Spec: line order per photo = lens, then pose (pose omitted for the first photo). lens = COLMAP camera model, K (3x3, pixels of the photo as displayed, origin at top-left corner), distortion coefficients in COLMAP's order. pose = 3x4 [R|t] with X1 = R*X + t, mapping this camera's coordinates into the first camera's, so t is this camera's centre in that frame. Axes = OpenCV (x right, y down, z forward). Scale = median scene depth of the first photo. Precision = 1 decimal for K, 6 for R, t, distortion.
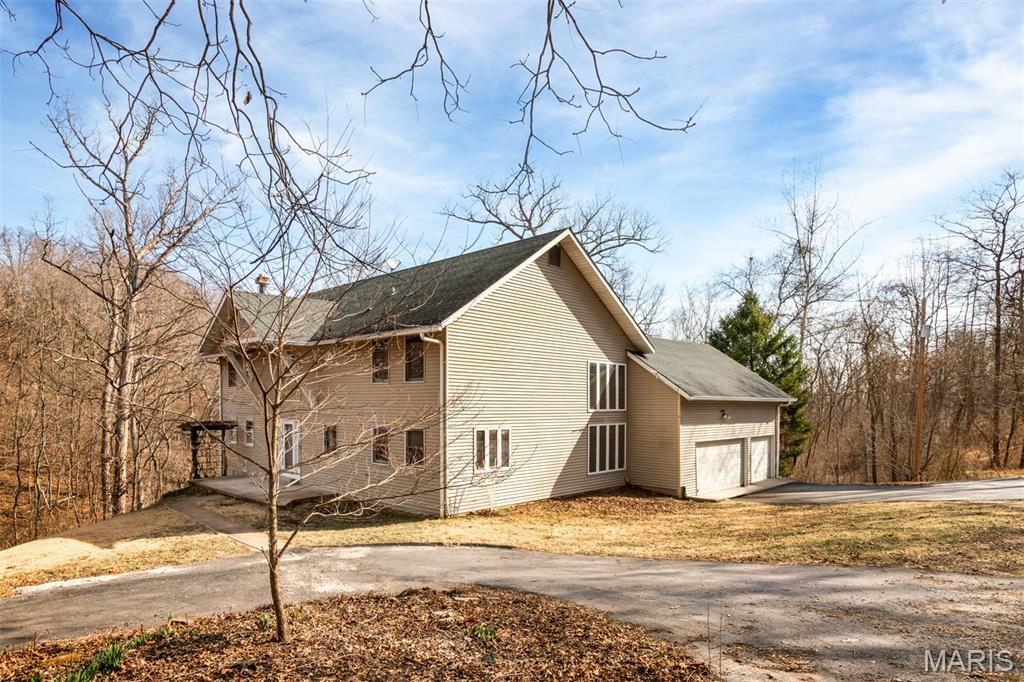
lens RADIAL K [[585.8, 0, 513.4], [0, 585.8, 410.3], [0, 0, 1]] dist [-0.008088, -0.000057]
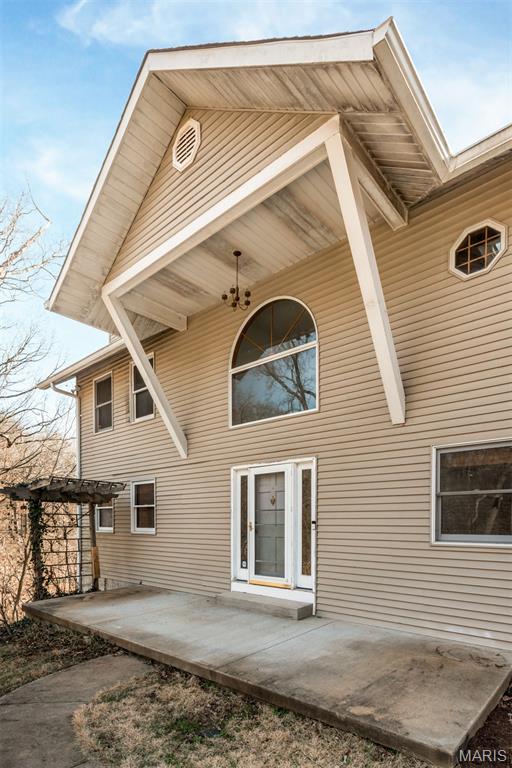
lens RADIAL K [[415.0, 0, 285.3], [0, 415.0, 528.4], [0, 0, 1]] dist [0.000296, 0.000146]
pose [[0.997607, -0.003894, 0.069025, -0.424661], [0.003914, 0.999992, -0.000160, 0.069243], [-0.069024, 0.000430, 0.997615, 0.749847]]
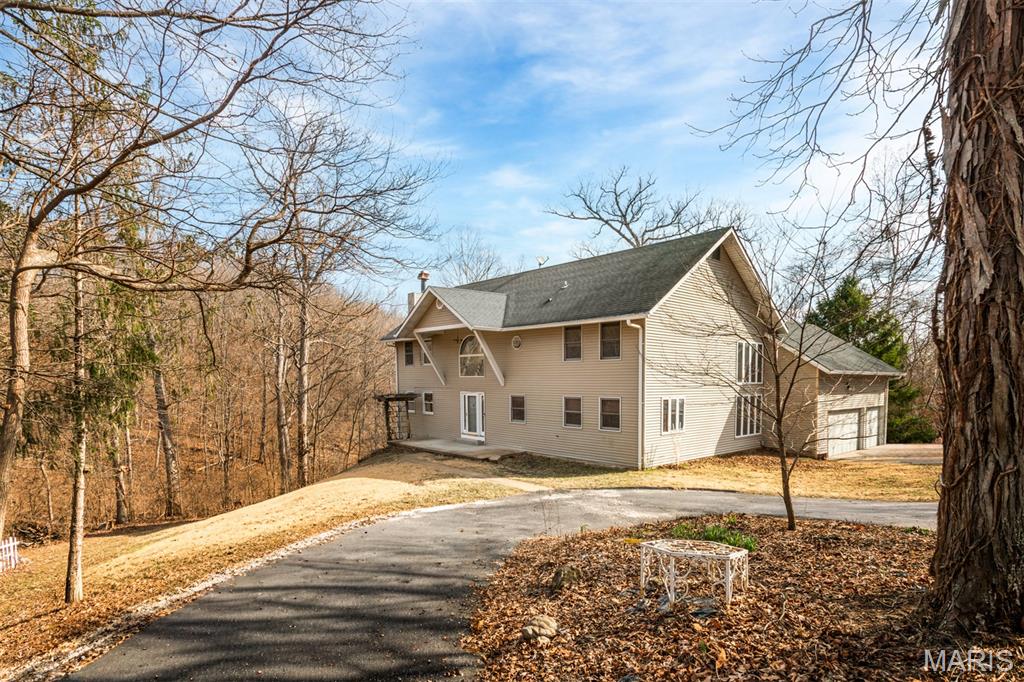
lens RADIAL K [[518.7, 0, 508.3], [0, 518.7, 422.4], [0, 0, 1]] dist [0.016662, -0.000195]
pose [[0.996037, 0.003463, -0.088868, -0.228376], [0.002495, 0.997760, 0.066841, 0.007269], [0.088900, -0.066798, 0.993798, -0.078899]]
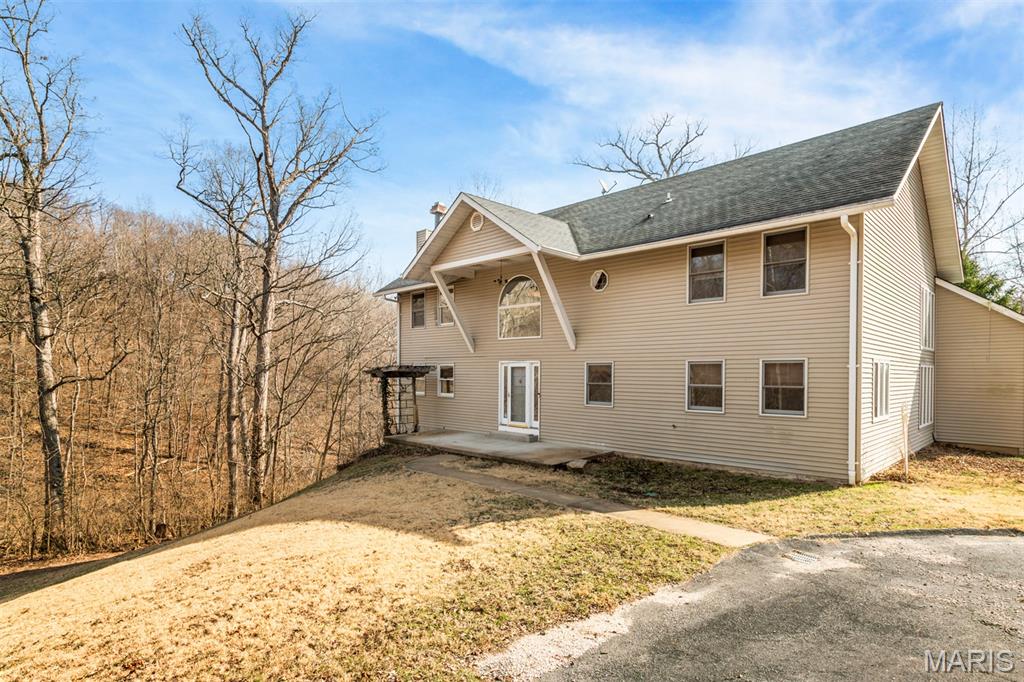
lens RADIAL K [[535.1, 0, 556.6], [0, 535.1, 373.4], [0, 0, 1]] dist [0.002318, 0.000993]
pose [[0.999891, 0.001851, 0.014621, -0.368634], [-0.001665, 0.999917, -0.012769, 0.045240], [-0.014643, 0.012743, 0.999812, 0.278697]]
